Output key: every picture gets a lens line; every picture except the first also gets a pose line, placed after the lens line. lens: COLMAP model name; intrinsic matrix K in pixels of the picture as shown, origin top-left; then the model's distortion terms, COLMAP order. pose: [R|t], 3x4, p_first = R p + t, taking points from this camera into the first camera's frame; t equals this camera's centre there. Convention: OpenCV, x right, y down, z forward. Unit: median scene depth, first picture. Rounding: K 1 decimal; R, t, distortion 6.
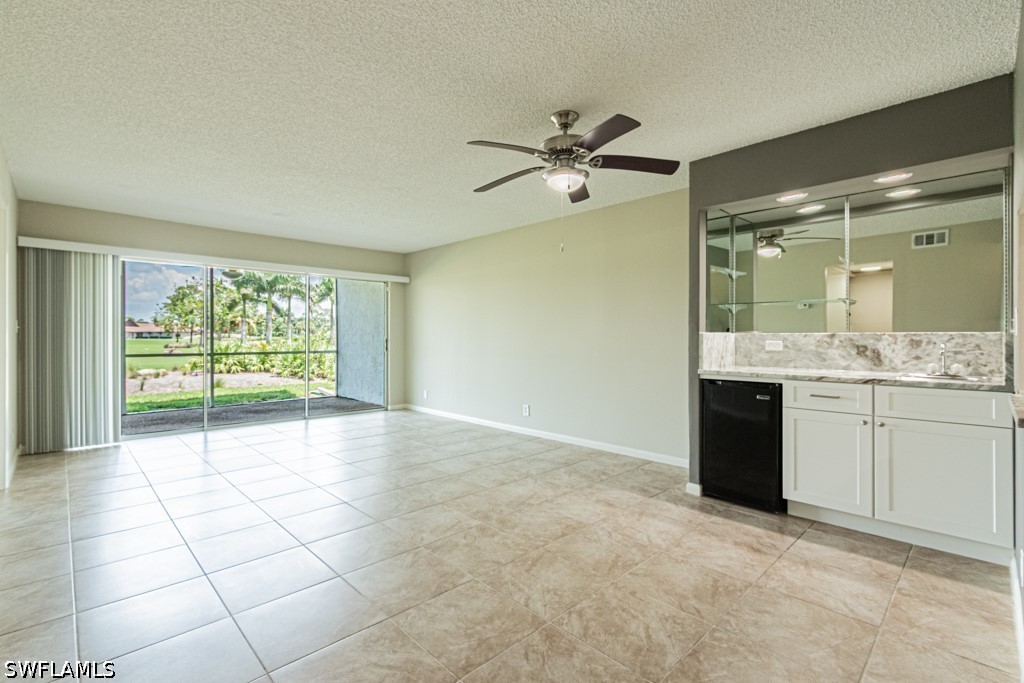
lens RADIAL K [[465.7, 0, 490.2], [0, 465.7, 338.1], [0, 0, 1]] dist [0.003915, -0.000057]
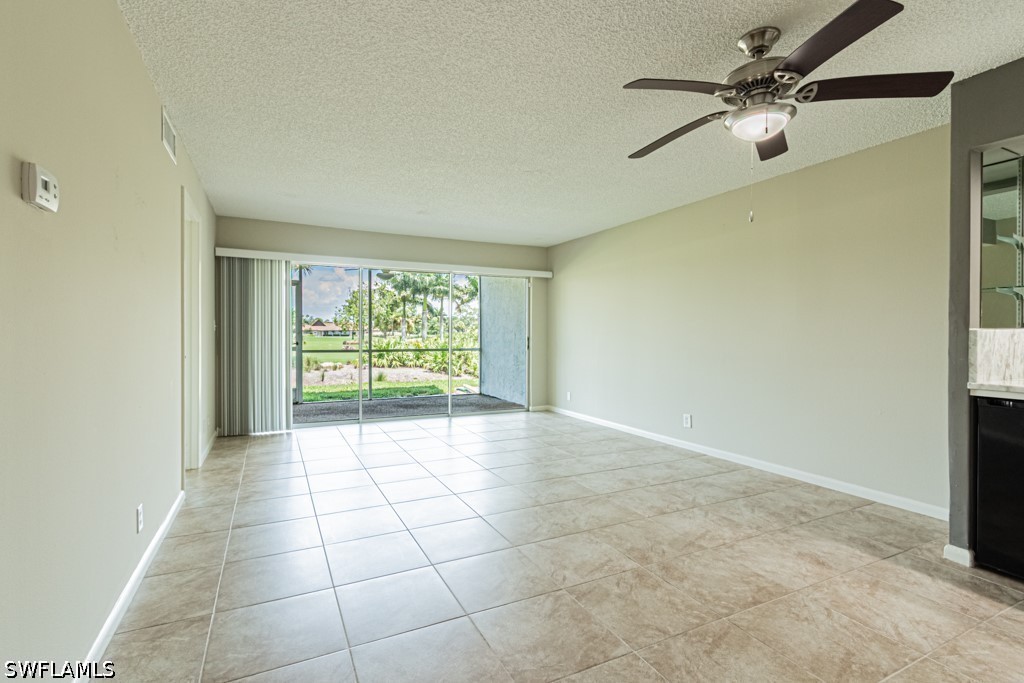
lens RADIAL K [[465.7, 0, 490.2], [0, 465.7, 338.1], [0, 0, 1]] dist [0.003915, -0.000057]
pose [[0.953655, 0.003283, -0.300883, -0.013699], [-0.002066, 0.999988, 0.004365, 0.000140], [0.300894, -0.003541, 0.953651, 0.098512]]
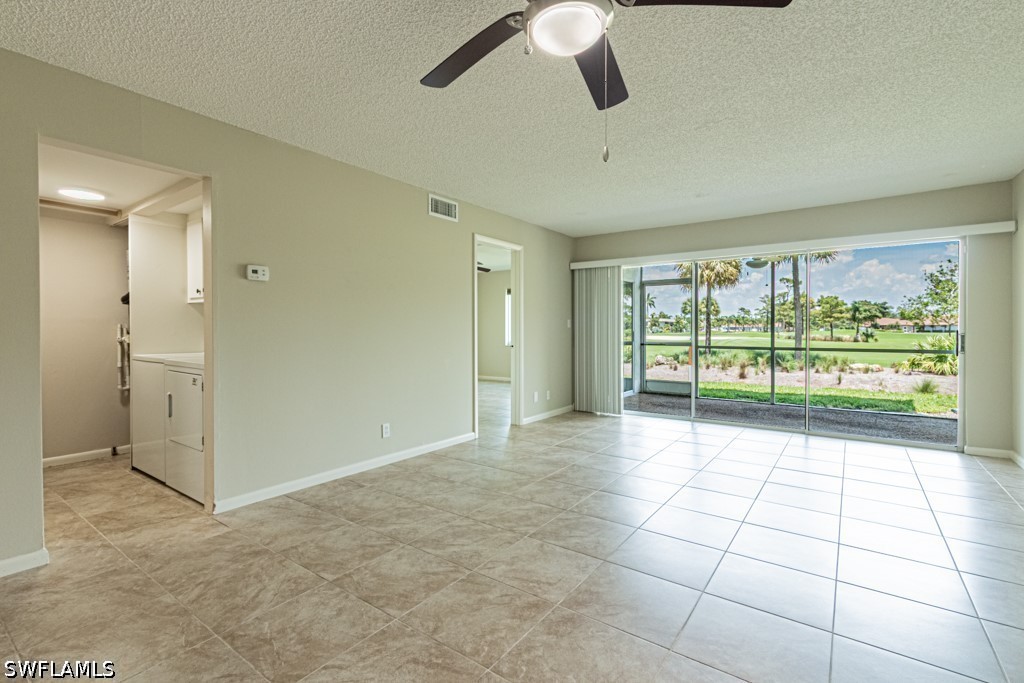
lens RADIAL K [[463.6, 0, 510.0], [0, 463.6, 337.9], [0, 0, 1]] dist [0.003723, -0.000594]
pose [[0.194978, 0.015086, -0.980692, 0.394018], [-0.002308, 0.999886, 0.014922, 0.000190], [0.980805, -0.000646, 0.194991, 0.502593]]
